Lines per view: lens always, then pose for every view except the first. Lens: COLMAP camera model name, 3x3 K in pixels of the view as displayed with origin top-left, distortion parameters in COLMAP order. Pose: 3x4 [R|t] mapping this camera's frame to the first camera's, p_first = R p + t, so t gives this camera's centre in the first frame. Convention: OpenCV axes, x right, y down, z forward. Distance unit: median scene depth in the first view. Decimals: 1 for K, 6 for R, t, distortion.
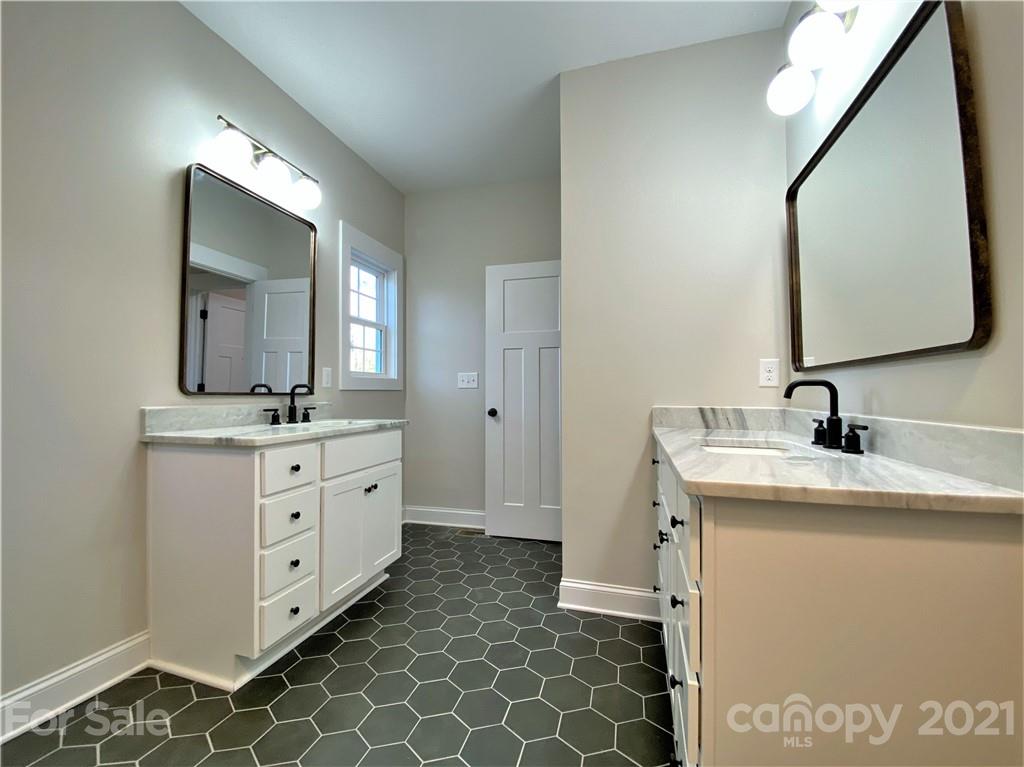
lens RADIAL K [[410.3, 0, 515.5], [0, 410.3, 382.8], [0, 0, 1]] dist [0.028832, -0.023574]
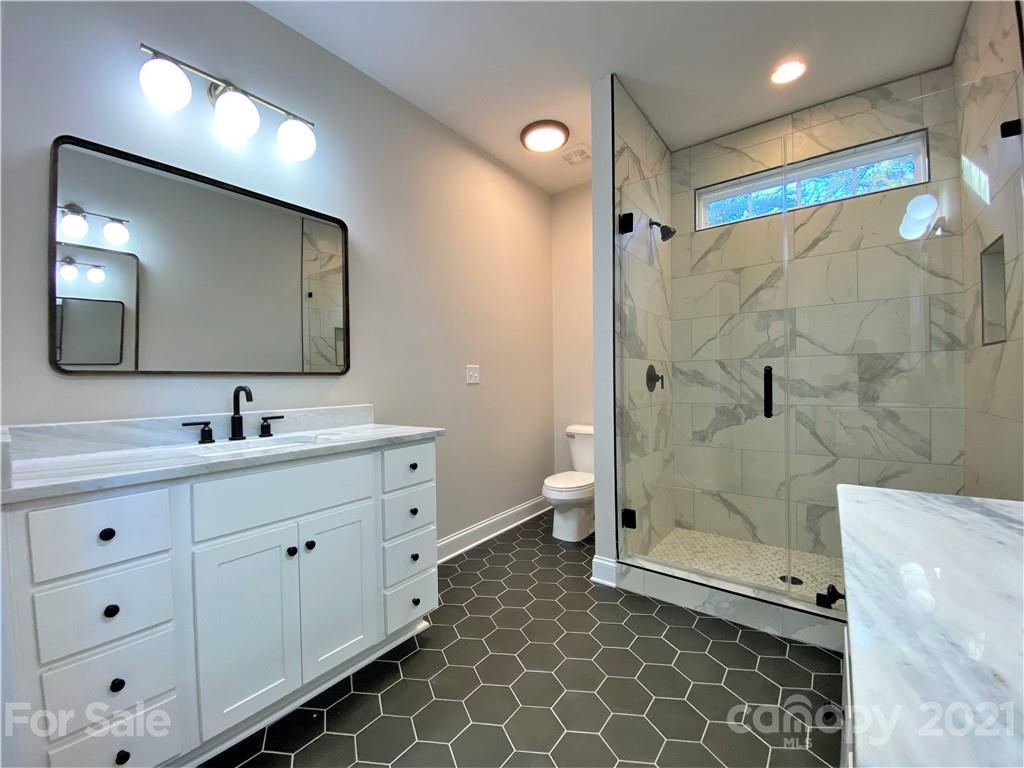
lens RADIAL K [[398.1, 0, 509.0], [0, 398.1, 405.8], [0, 0, 1]] dist [-0.038225, 0.000012]
pose [[0.928885, -0.019002, -0.369882, 0.143669], [0.046946, 0.996669, 0.066693, 0.012962], [0.367382, -0.079314, 0.926682, 0.490253]]
